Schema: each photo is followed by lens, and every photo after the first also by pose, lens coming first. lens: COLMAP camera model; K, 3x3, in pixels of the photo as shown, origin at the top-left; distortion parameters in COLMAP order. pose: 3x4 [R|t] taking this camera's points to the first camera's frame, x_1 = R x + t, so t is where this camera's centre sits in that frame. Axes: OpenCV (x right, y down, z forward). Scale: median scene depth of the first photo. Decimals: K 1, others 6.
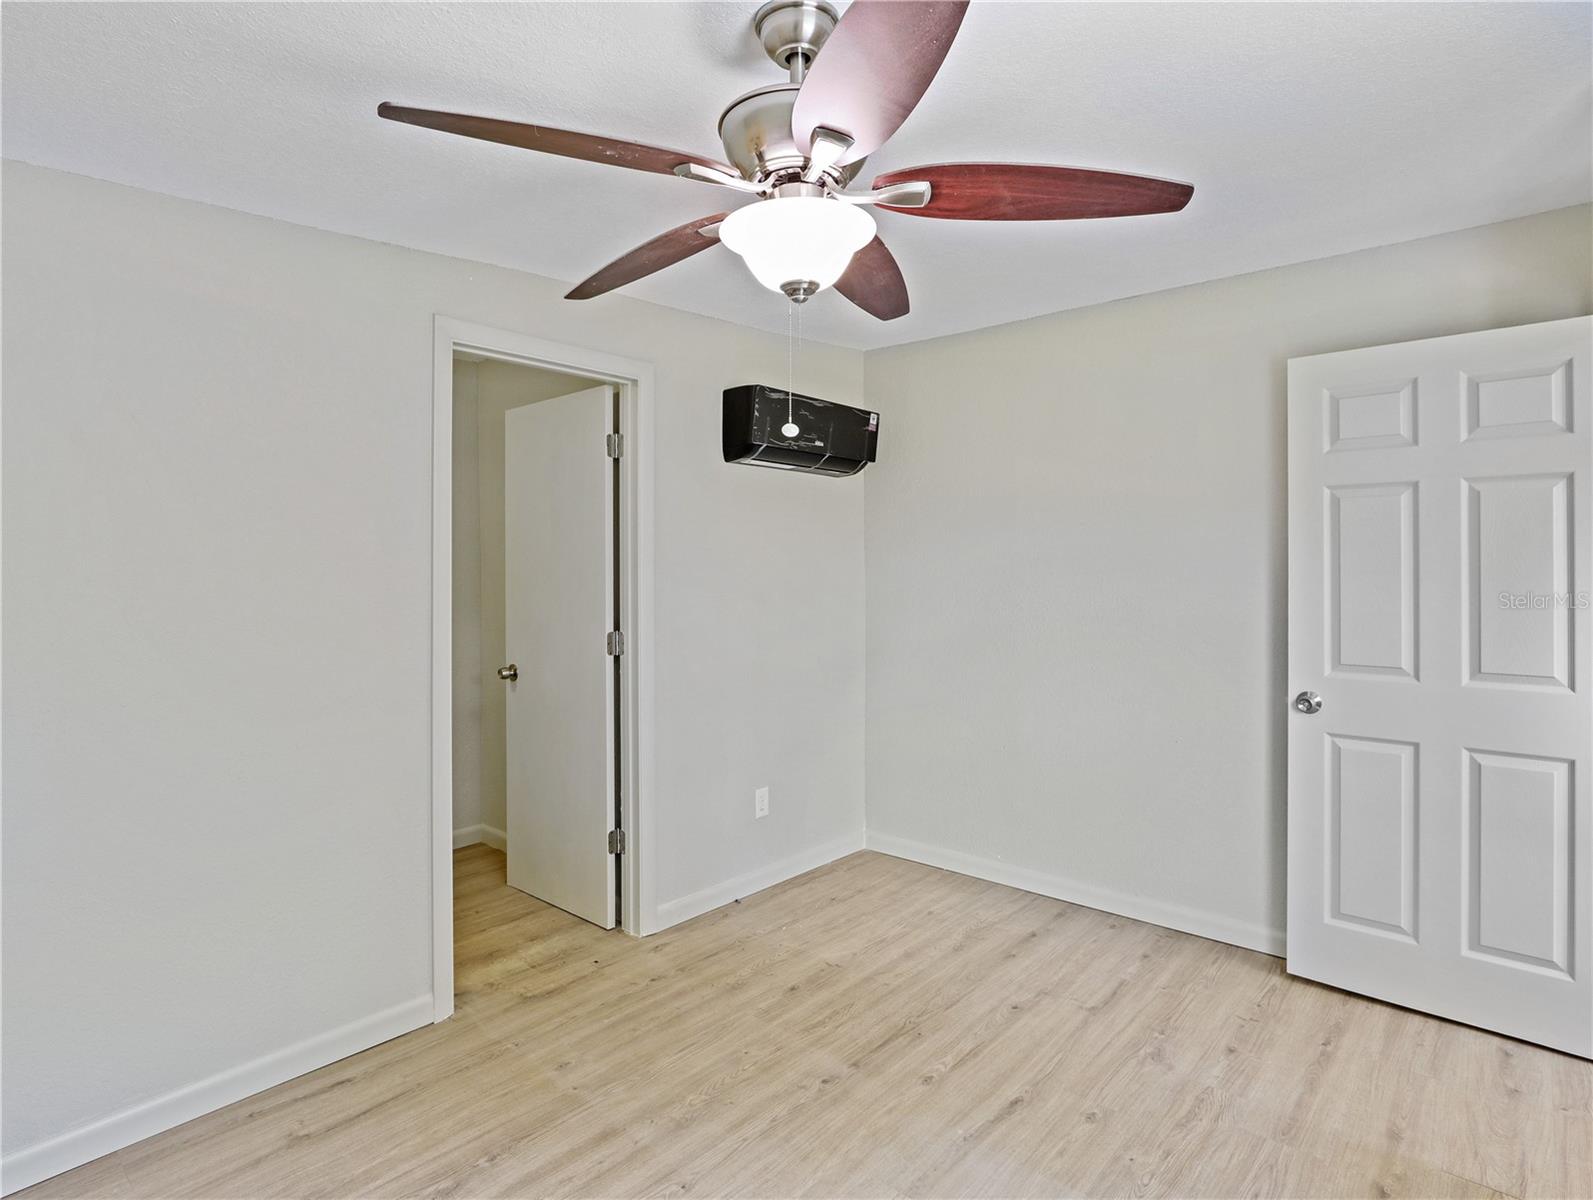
lens RADIAL K [[842.0, 0, 795.4], [0, 842.0, 579.5], [0, 0, 1]] dist [-0.003680, -0.000761]
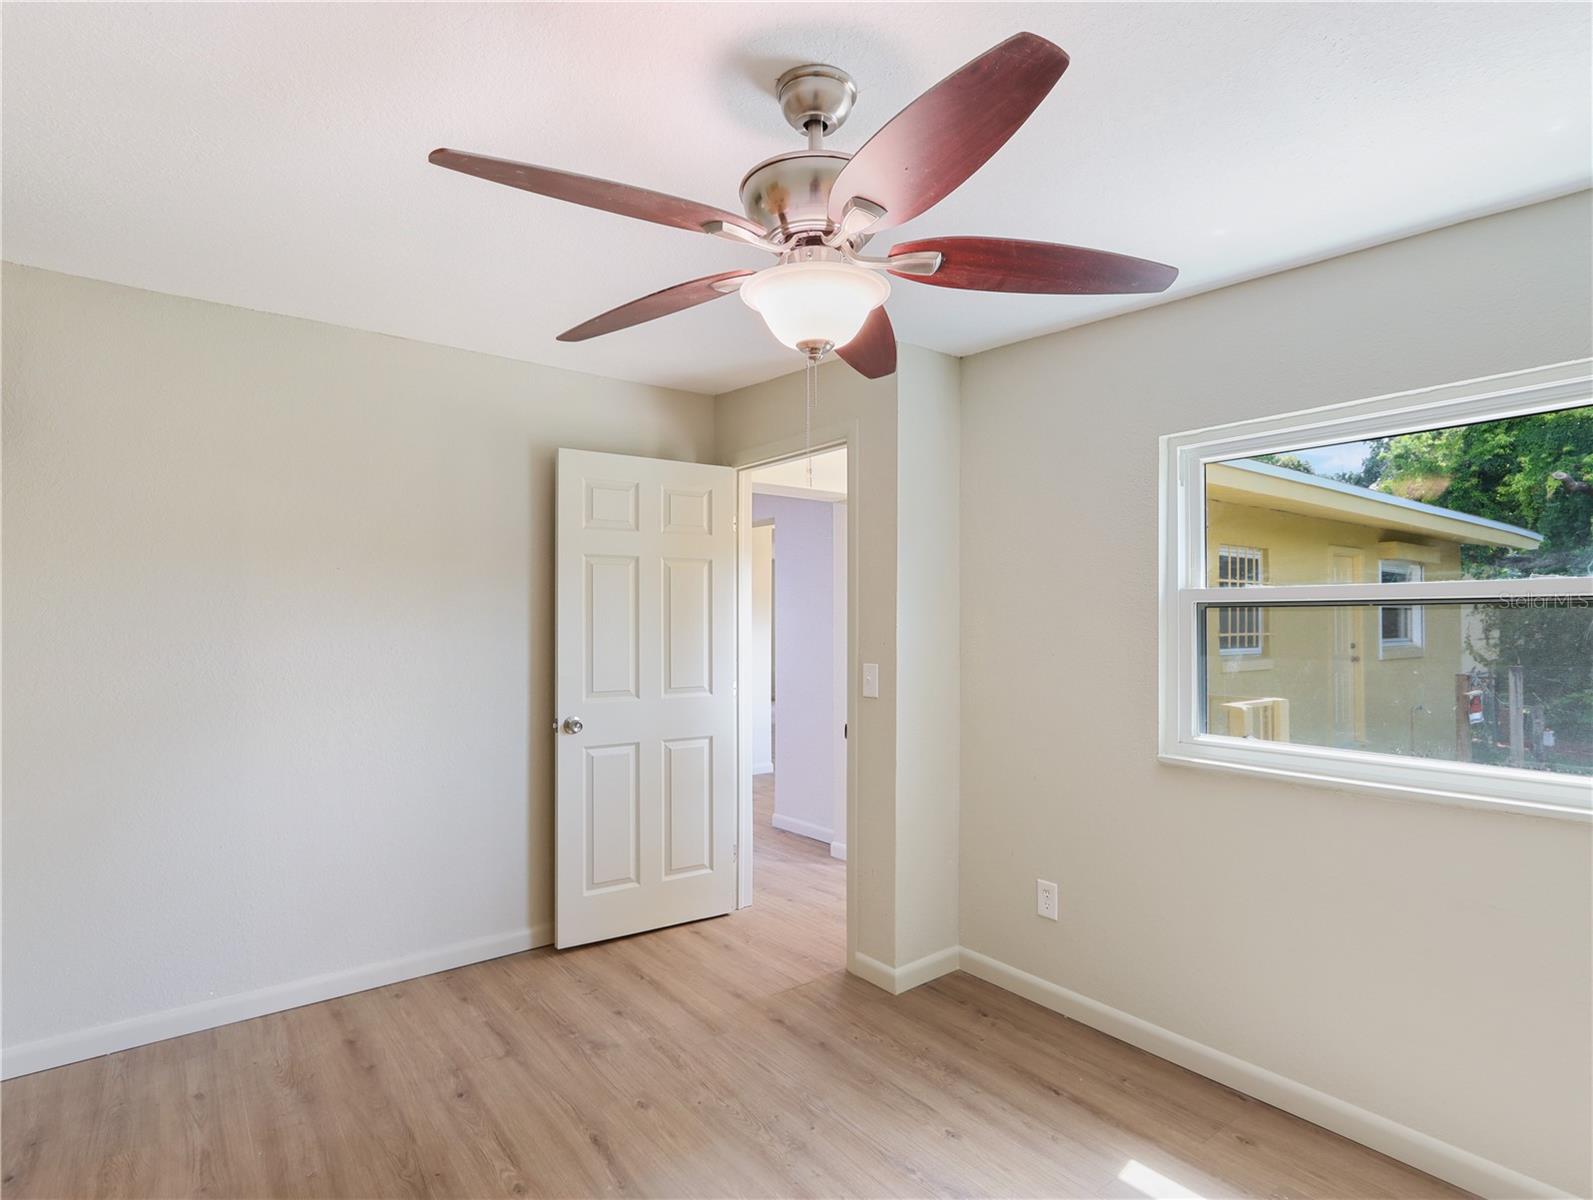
lens RADIAL K [[855.0, 0, 800.9], [0, 855.0, 607.2], [0, 0, 1]] dist [-0.018593, 0.000514]
pose [[0.192590, -0.000436, 0.981279, -0.605505], [0.012119, 0.999925, -0.001934, -0.026341], [-0.981204, 0.012265, 0.192581, 0.456488]]
